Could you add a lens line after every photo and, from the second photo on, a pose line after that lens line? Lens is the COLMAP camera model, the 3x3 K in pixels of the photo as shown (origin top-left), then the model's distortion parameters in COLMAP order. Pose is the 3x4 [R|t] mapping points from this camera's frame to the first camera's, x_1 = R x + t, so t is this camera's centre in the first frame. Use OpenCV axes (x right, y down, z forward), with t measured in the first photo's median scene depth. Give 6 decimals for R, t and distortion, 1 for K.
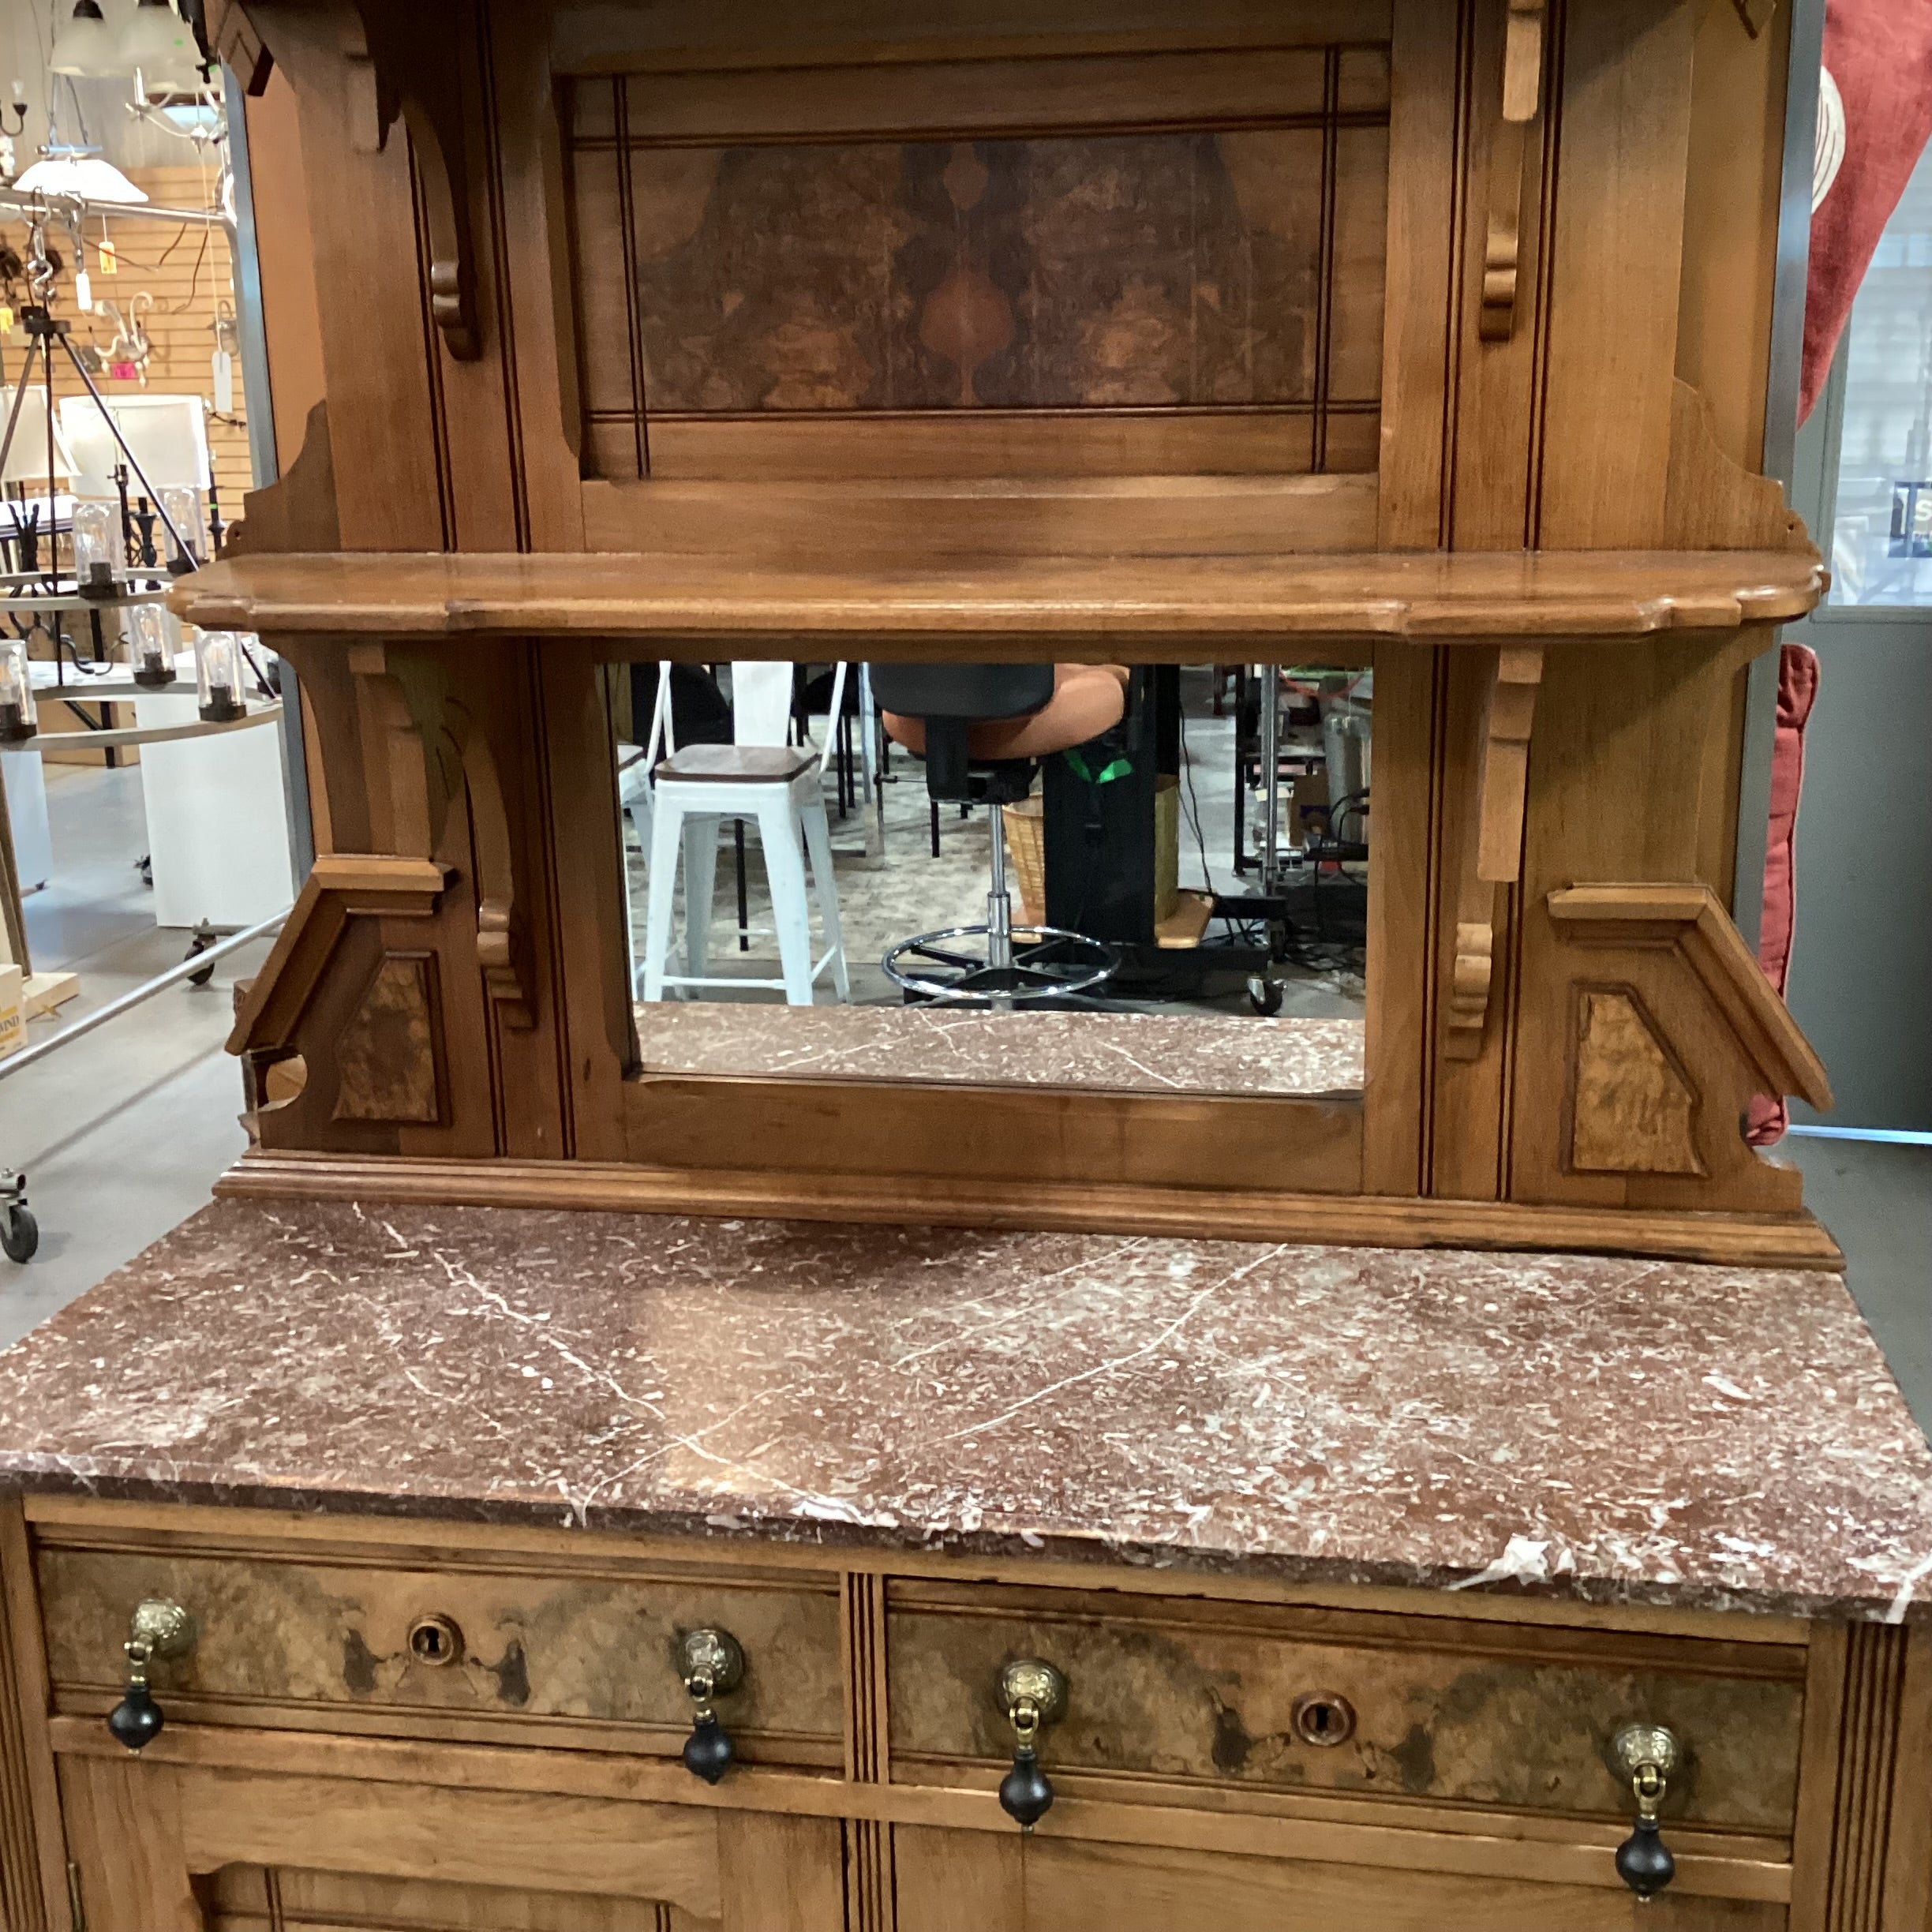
lens RADIAL K [[2331.5, 0, 960.2], [0, 2331.5, 946.2], [0, 0, 1]] dist [0.137884, -0.291086]
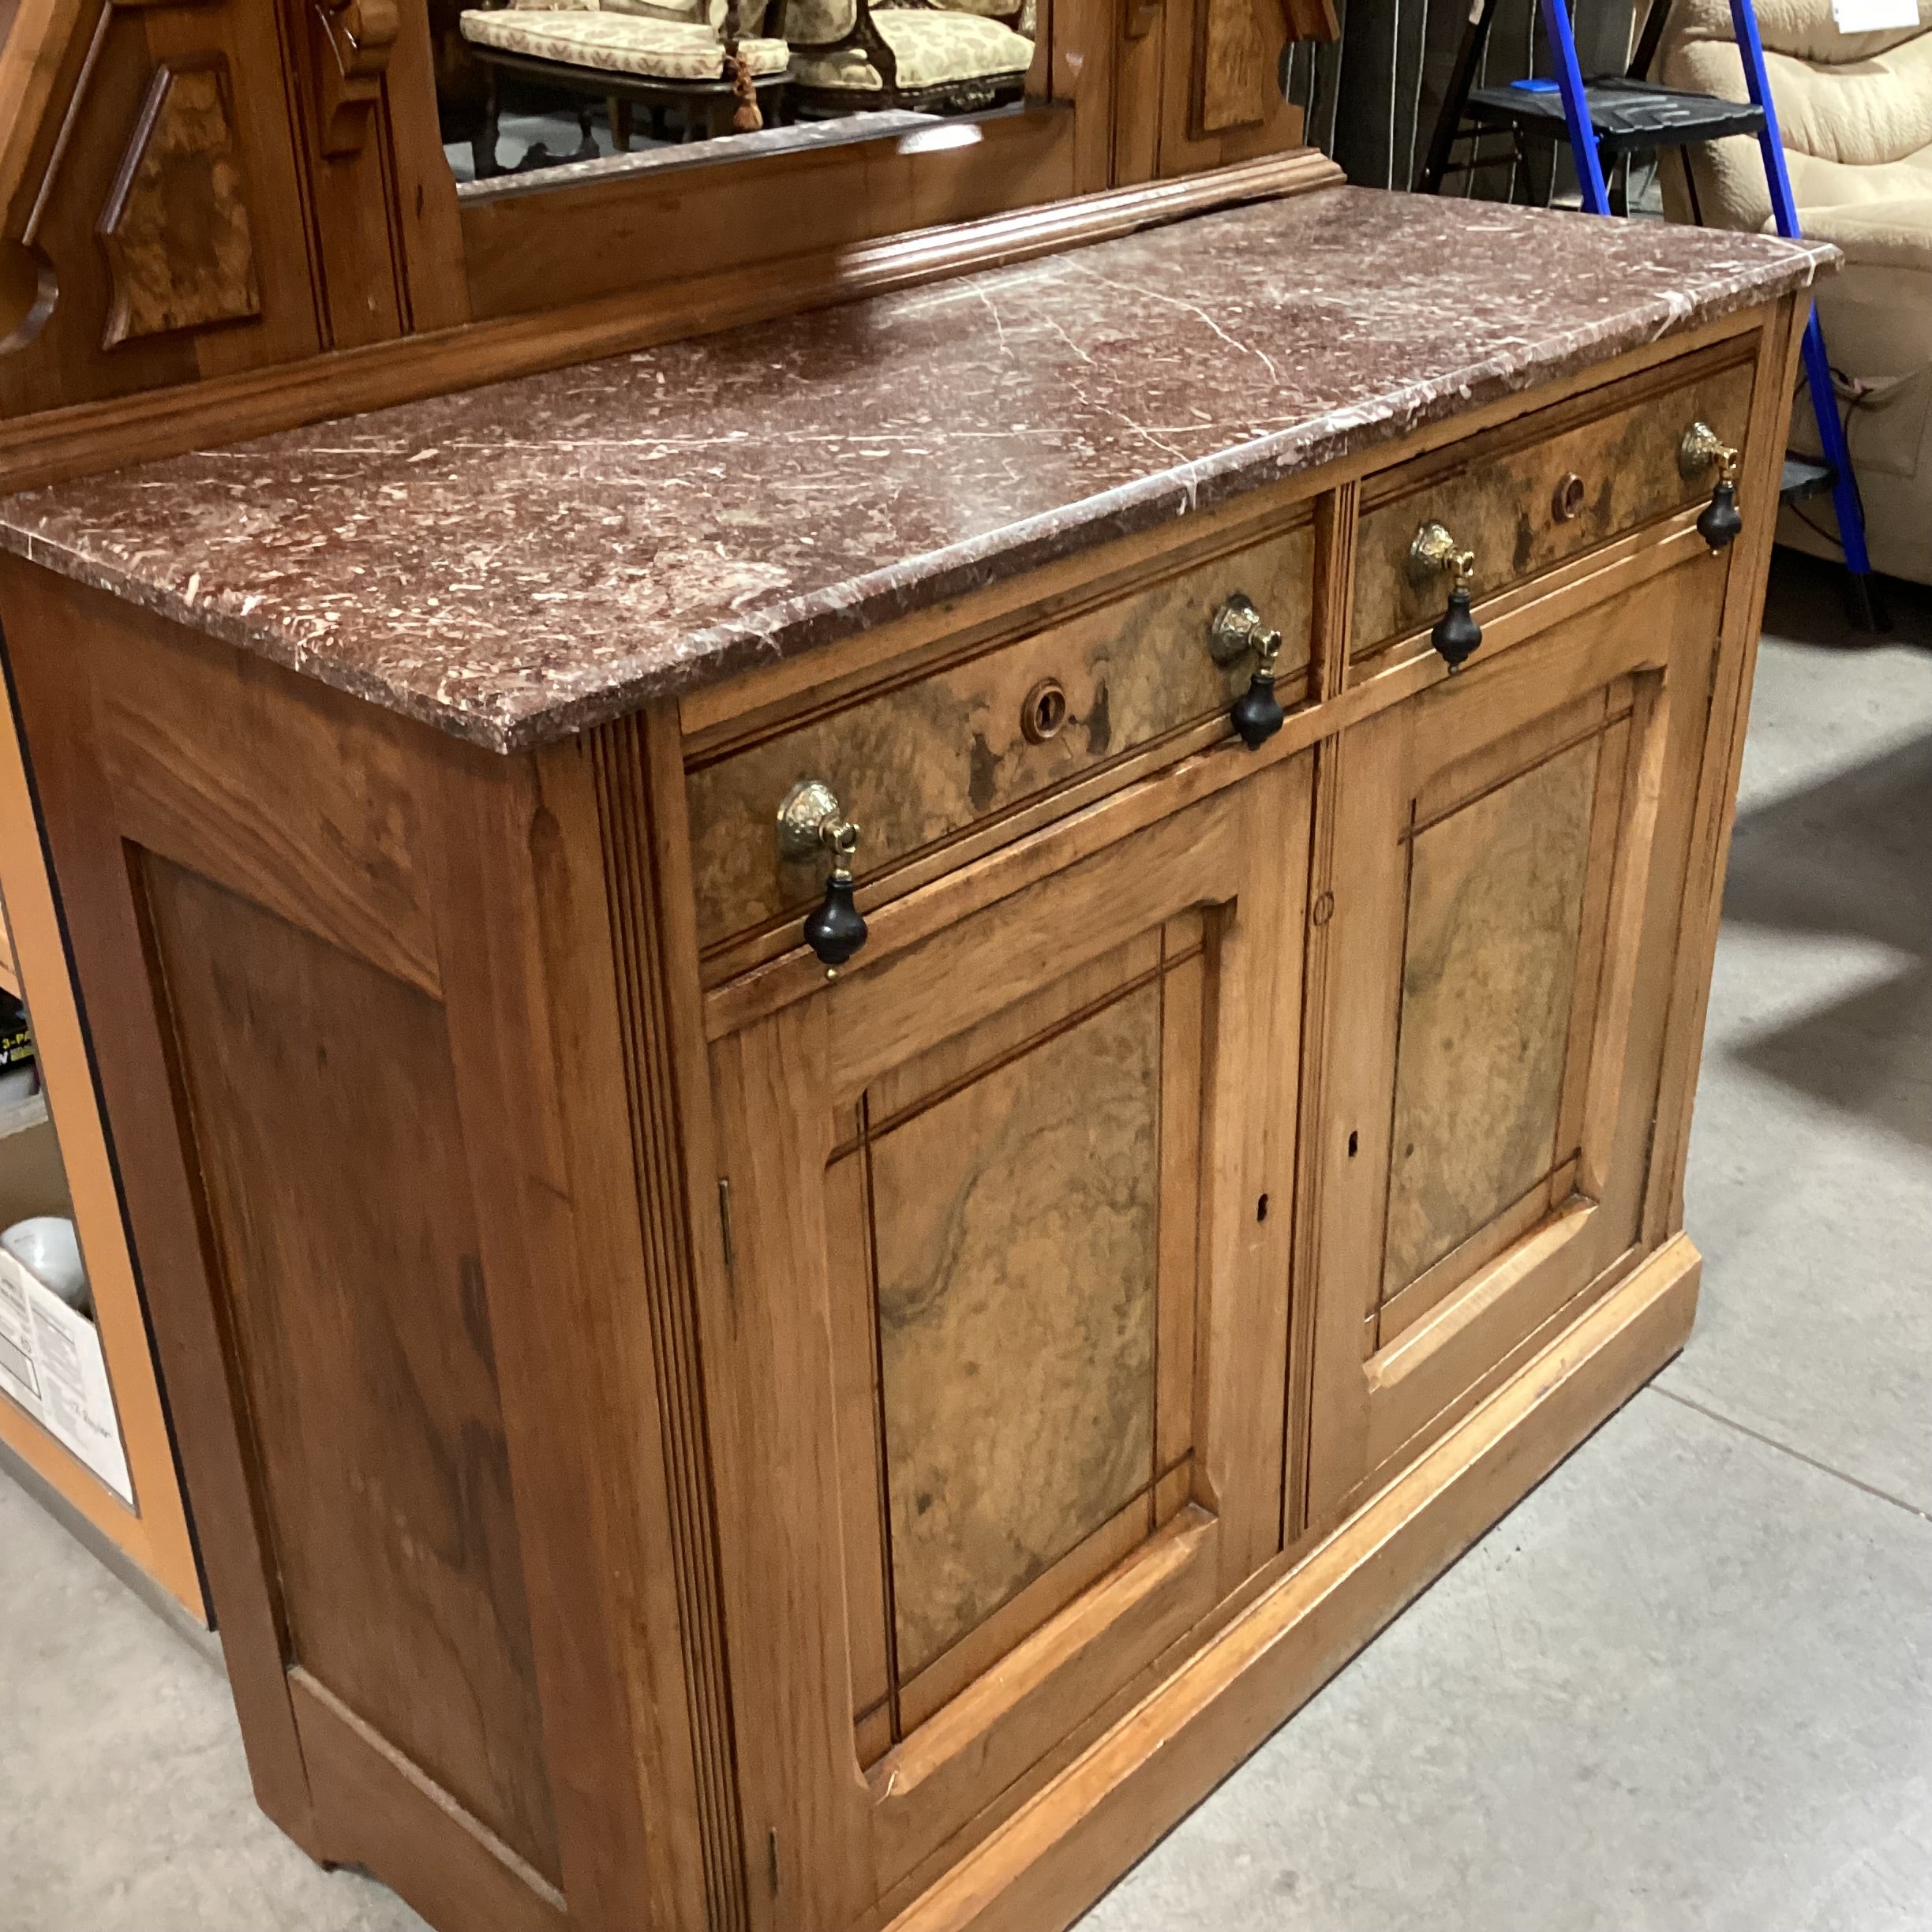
lens RADIAL K [[2331.5, 0, 960.2], [0, 2331.5, 946.2], [0, 0, 1]] dist [0.137884, -0.291086]
pose [[0.550618, -0.373406, 0.746584, -0.877478], [0.210969, 0.927587, 0.308342, 0.093259], [-0.807659, -0.012273, 0.589523, 0.480565]]
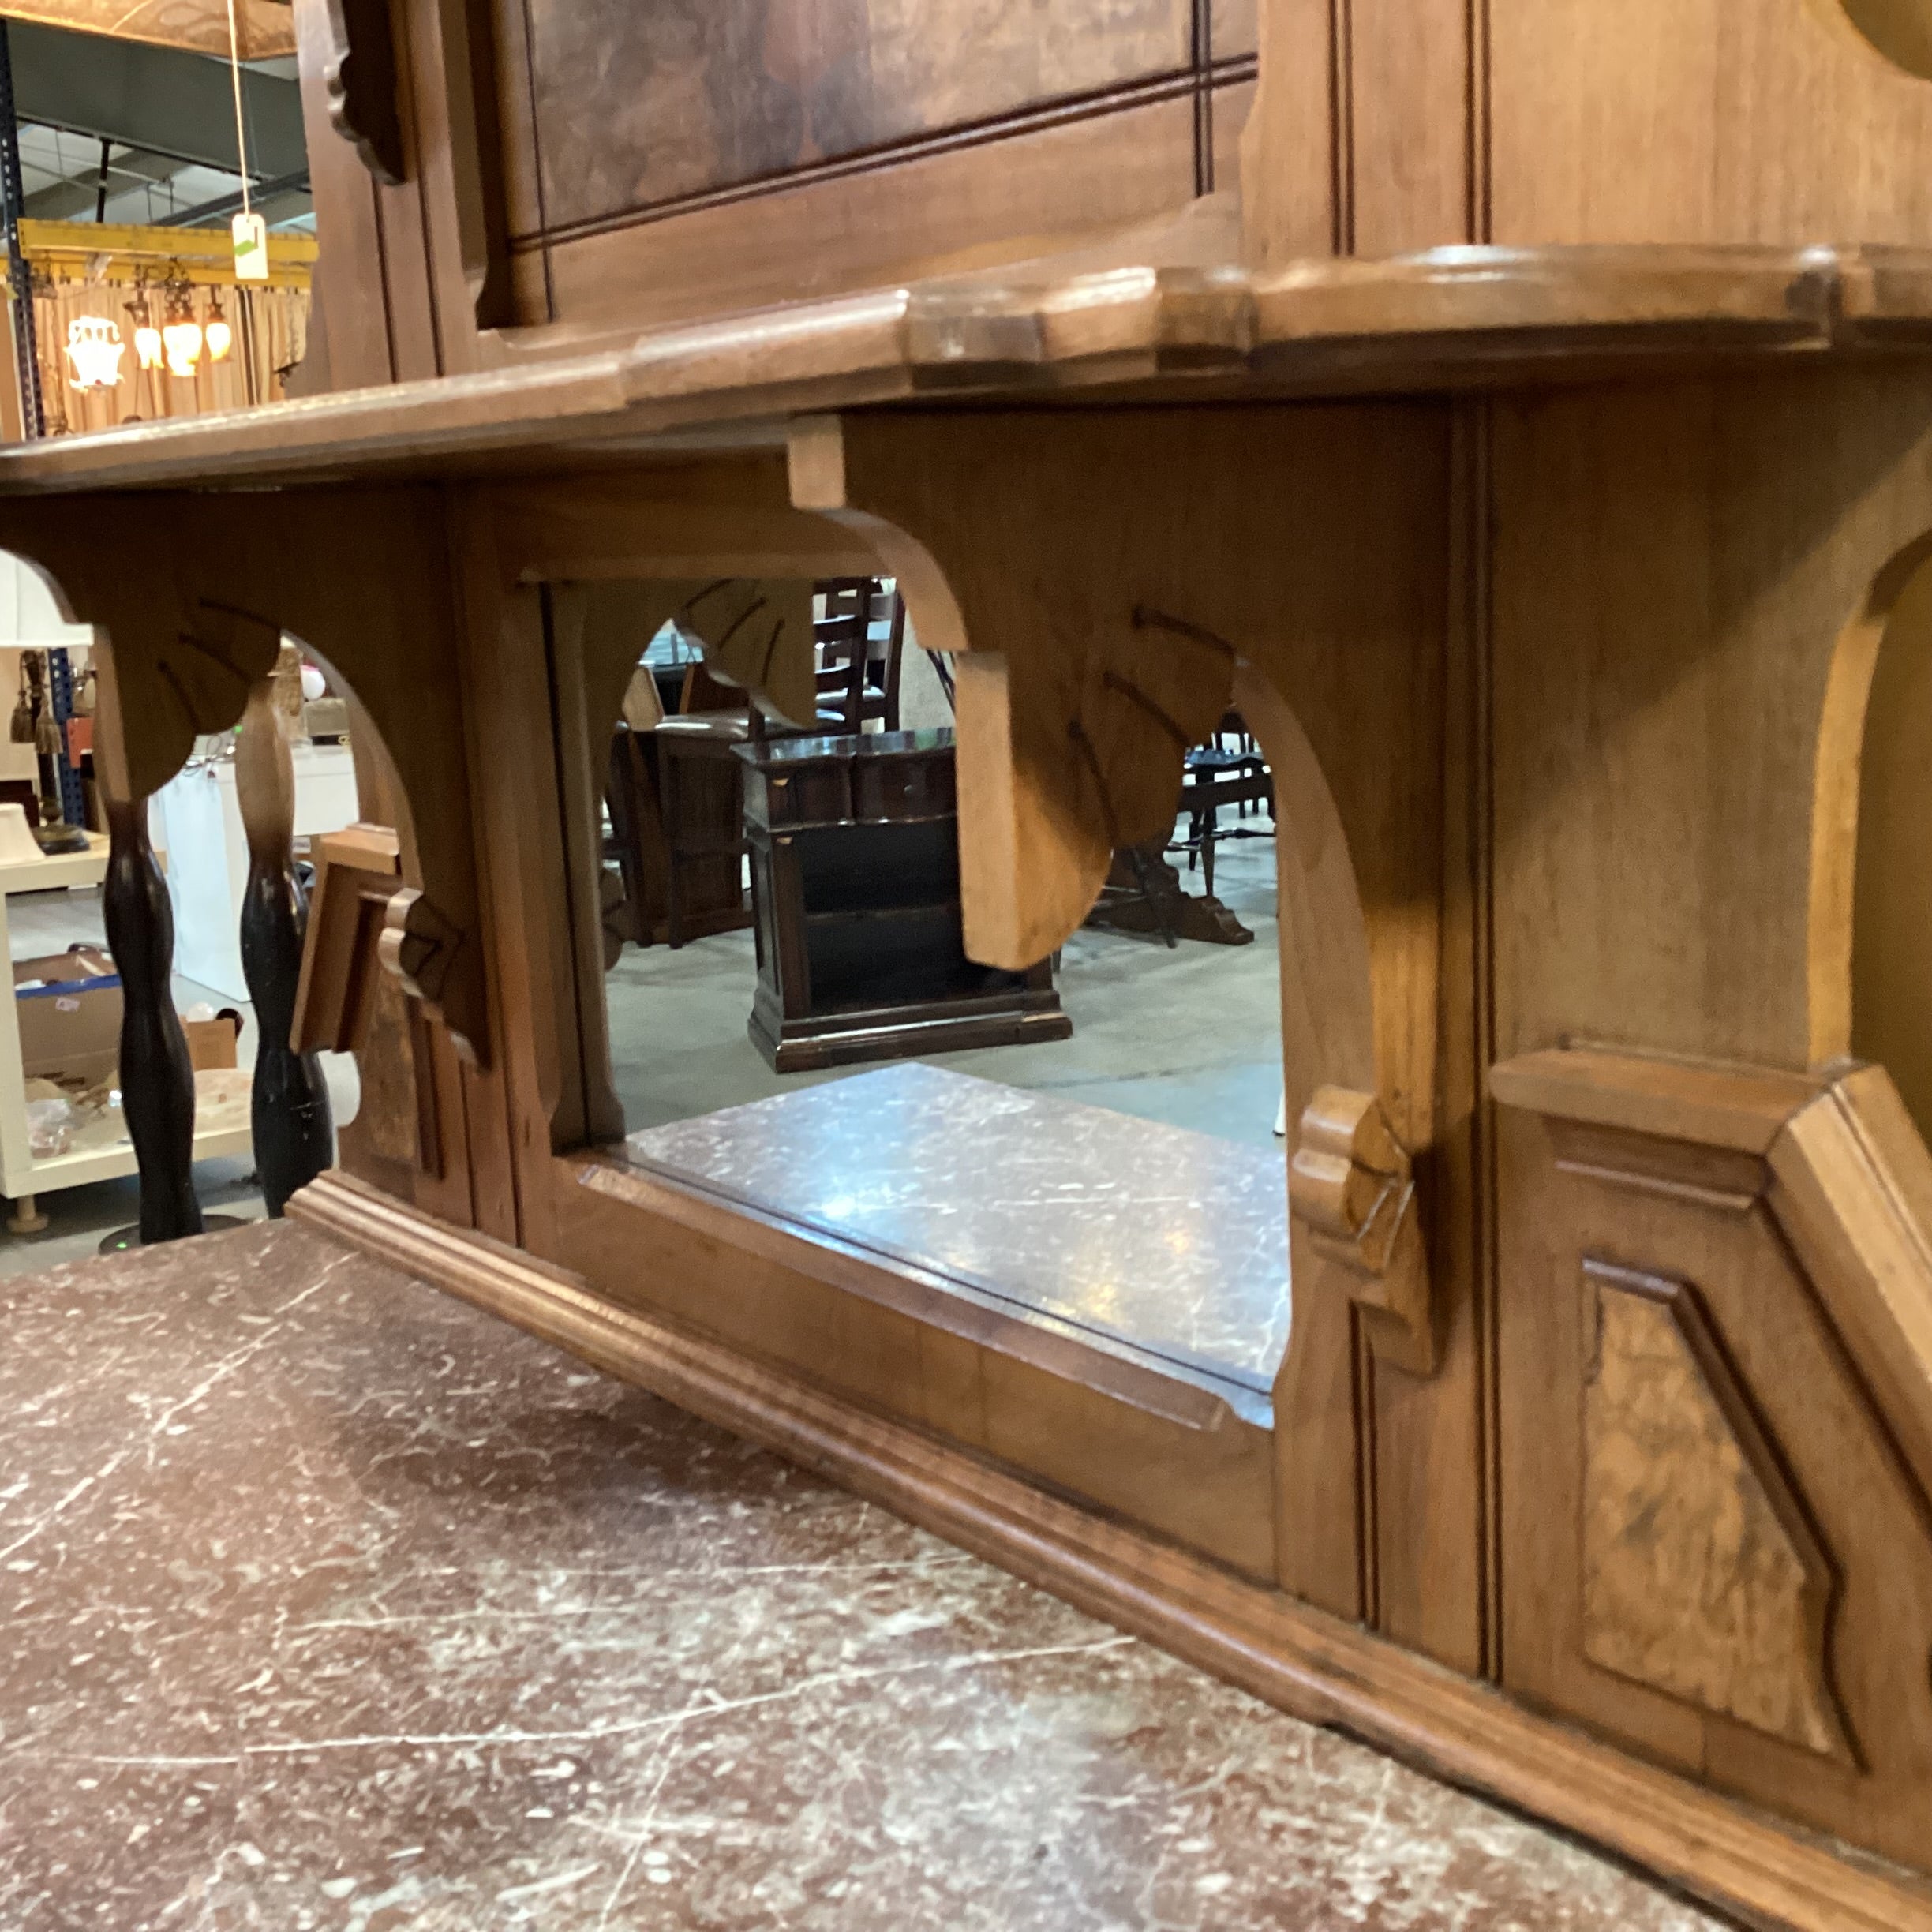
lens RADIAL K [[2291.6, 0, 966.0], [0, 2291.6, 966.0], [0, 0, 1]] dist [0.173089, -0.400353]
pose [[0.753859, 0.111856, -0.647445, 0.506039], [-0.144686, 0.989474, 0.002481, -0.027180], [0.640908, 0.091806, 0.762108, 0.626159]]
